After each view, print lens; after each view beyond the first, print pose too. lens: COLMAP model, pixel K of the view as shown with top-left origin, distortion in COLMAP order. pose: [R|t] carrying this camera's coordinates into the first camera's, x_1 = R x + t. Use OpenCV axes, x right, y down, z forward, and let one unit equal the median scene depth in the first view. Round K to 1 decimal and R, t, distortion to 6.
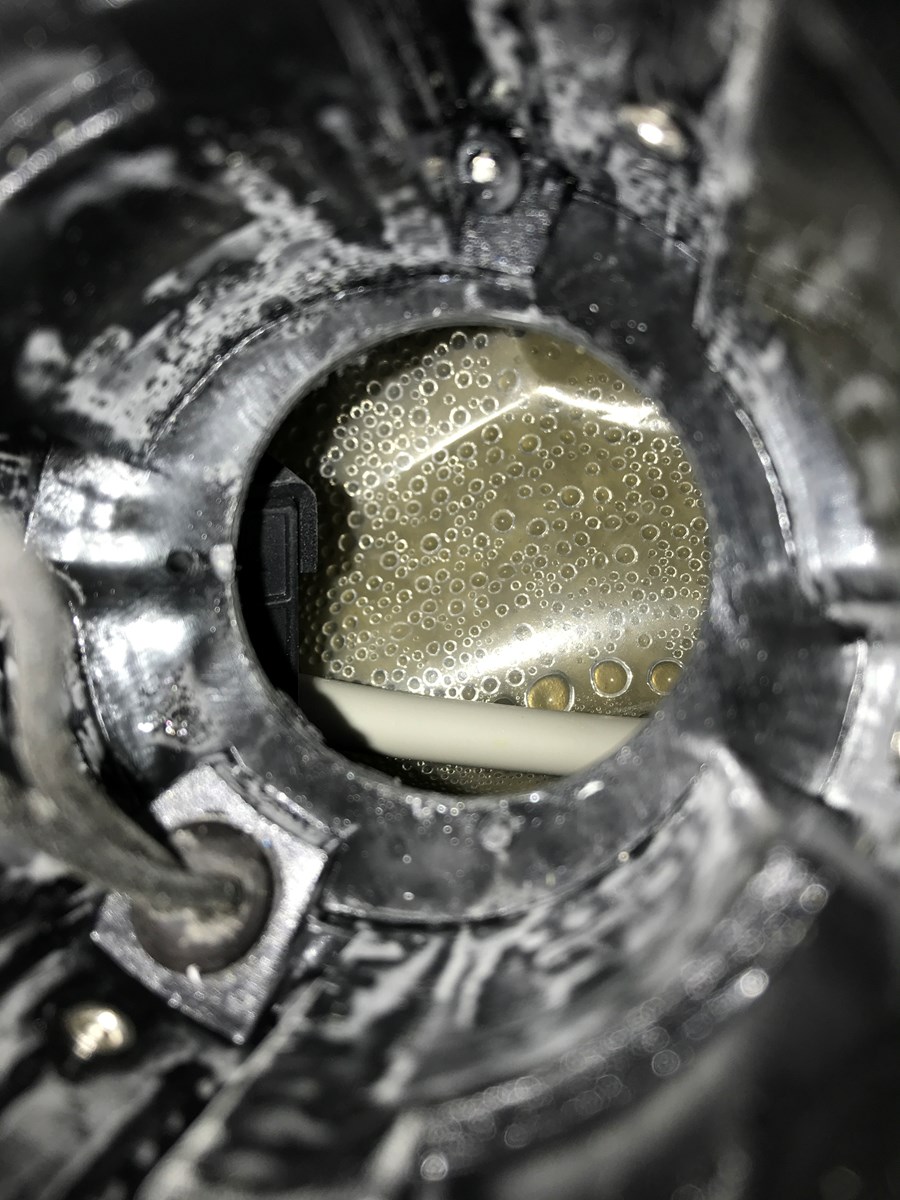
lens RADIAL K [[1060.9, 0, 456.0], [0, 1060.9, 600.9], [0, 0, 1]] dist [-0.009411, -0.000485]
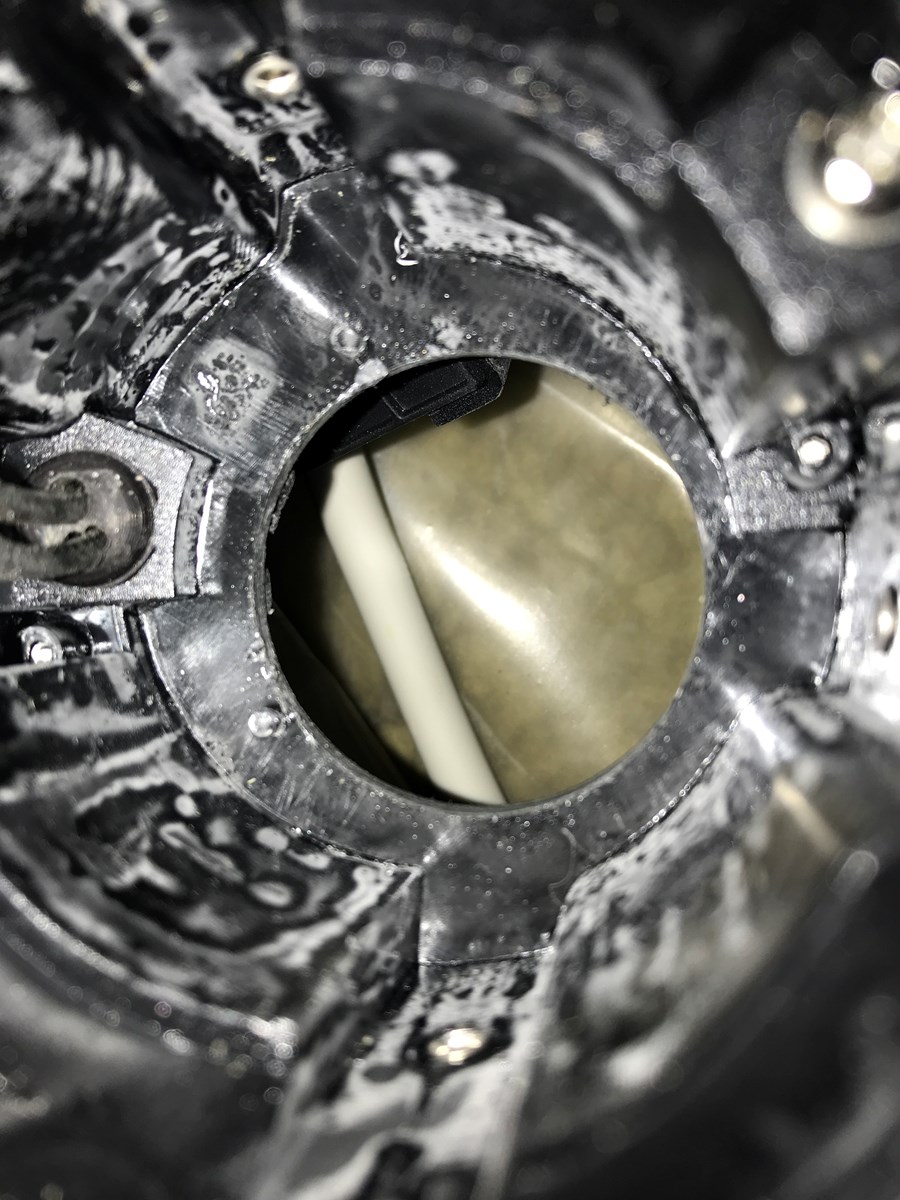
lens RADIAL K [[1060.9, 0, 456.0], [0, 1060.9, 600.9], [0, 0, 1]] dist [-0.009411, -0.000485]
pose [[0.451515, 0.886165, 0.104140, -0.103522], [-0.884286, 0.428848, 0.184735, -0.228158], [0.119045, -0.175501, 0.977255, -0.043099]]
